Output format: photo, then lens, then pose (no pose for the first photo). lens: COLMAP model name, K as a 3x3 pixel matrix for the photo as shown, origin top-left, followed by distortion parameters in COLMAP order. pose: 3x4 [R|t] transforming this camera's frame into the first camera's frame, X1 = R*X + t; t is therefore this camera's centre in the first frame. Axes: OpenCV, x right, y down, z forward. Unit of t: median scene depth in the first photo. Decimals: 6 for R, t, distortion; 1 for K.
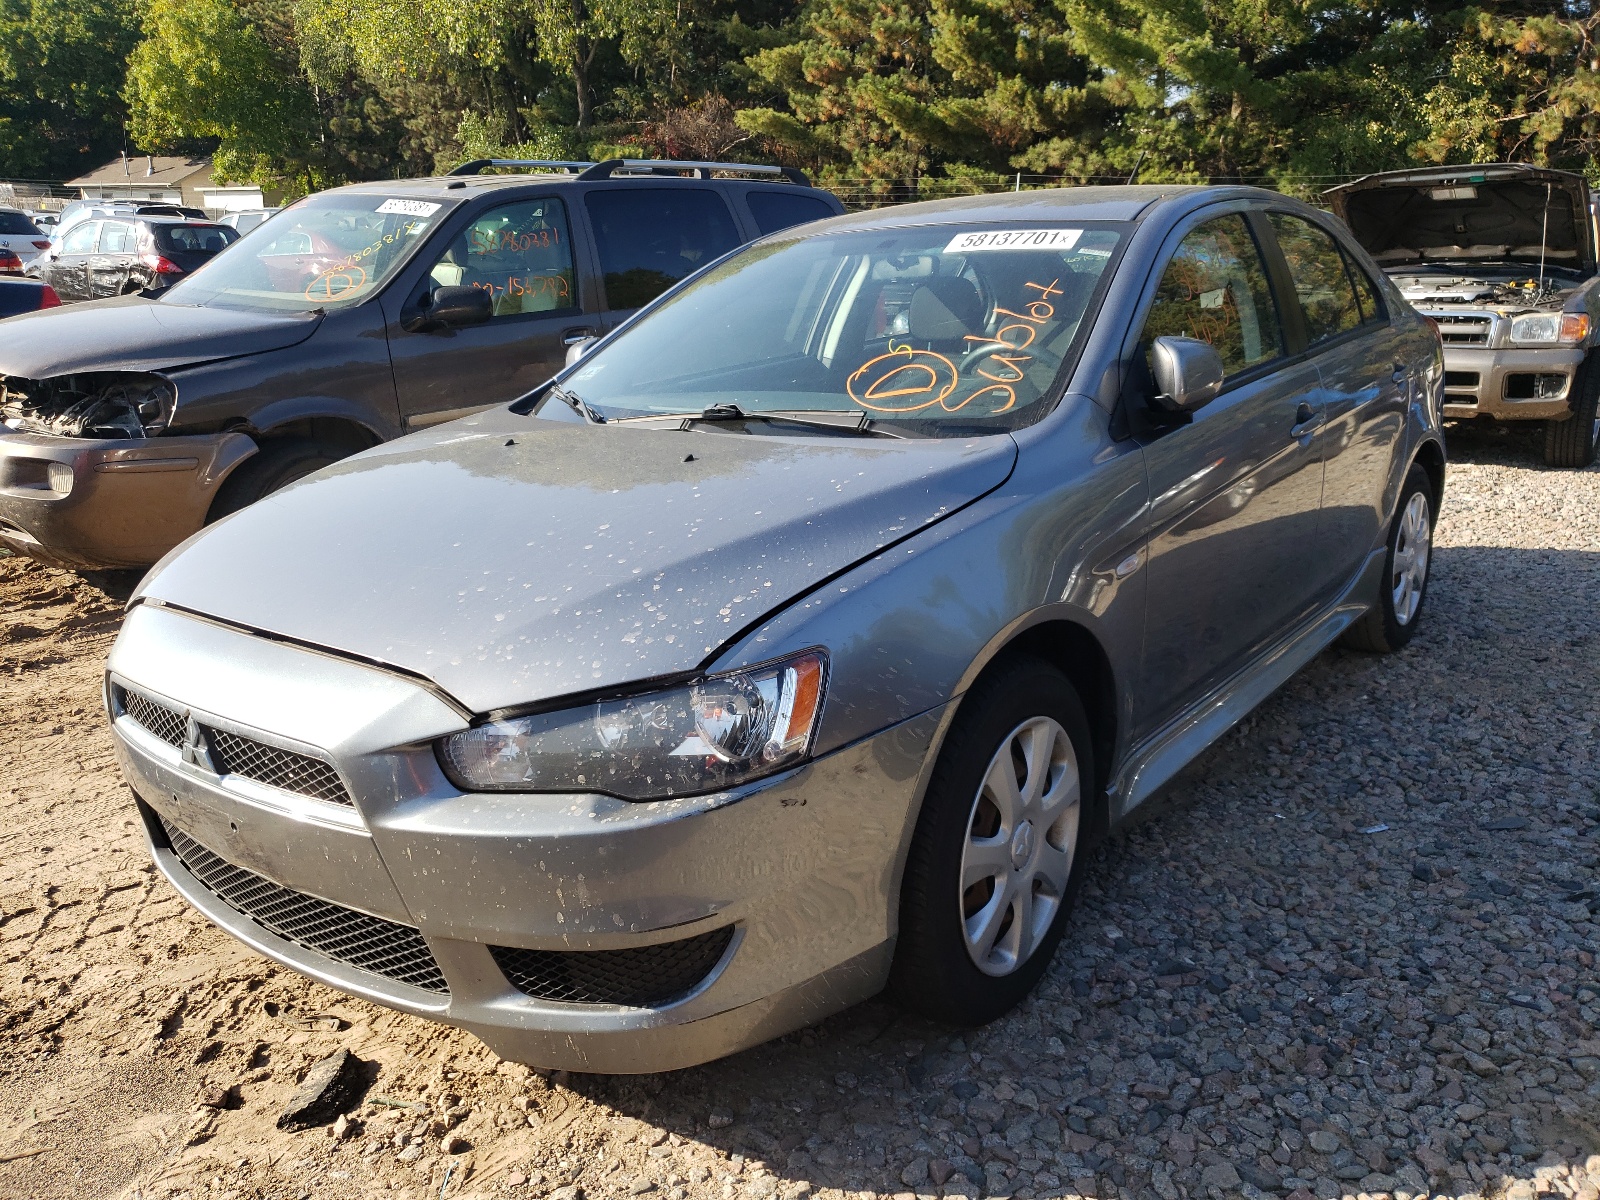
lens RADIAL K [[1226.9, 0, 811.0], [0, 1226.9, 608.6], [0, 0, 1]] dist [-0.011451, 0.042009]
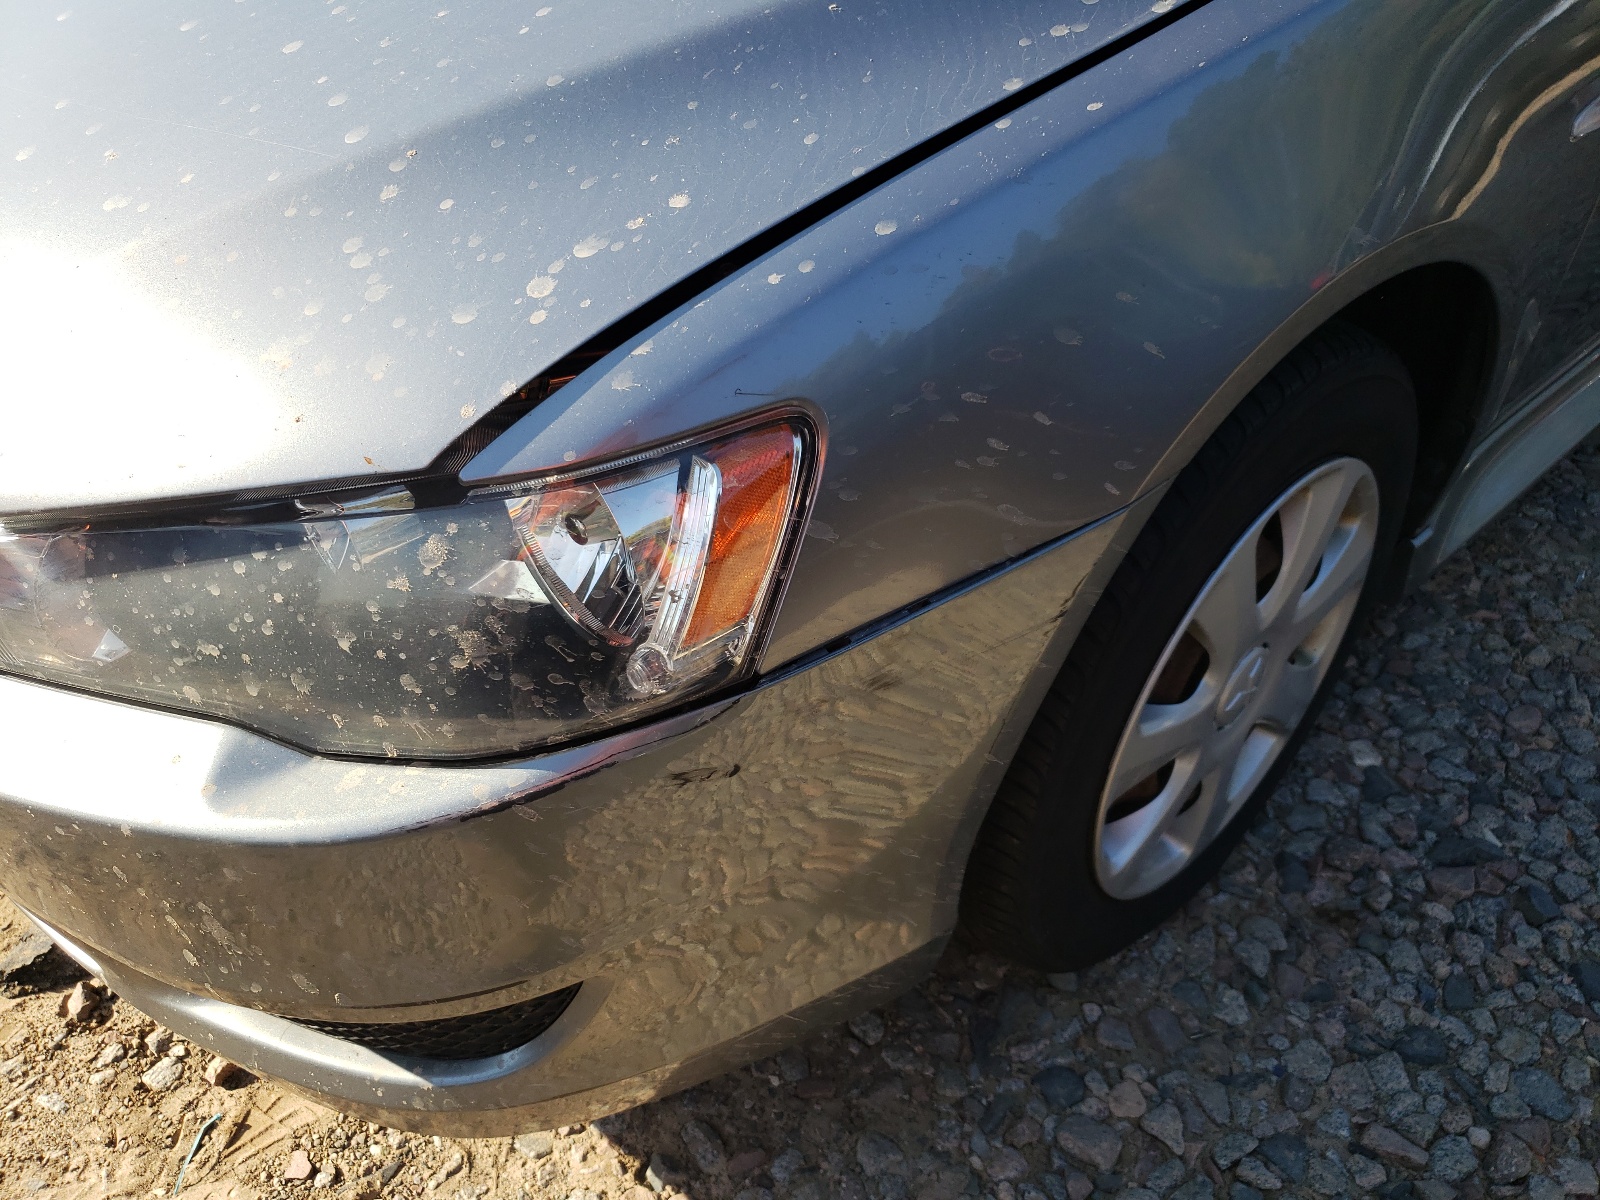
lens RADIAL K [[1226.9, 0, 811.0], [0, 1226.9, 608.6], [0, 0, 1]] dist [-0.011451, 0.042009]
pose [[0.985641, 0.110866, -0.127357, 0.056375], [-0.045503, 0.900747, 0.431955, -0.061696], [0.162606, -0.419958, 0.892858, 0.545366]]
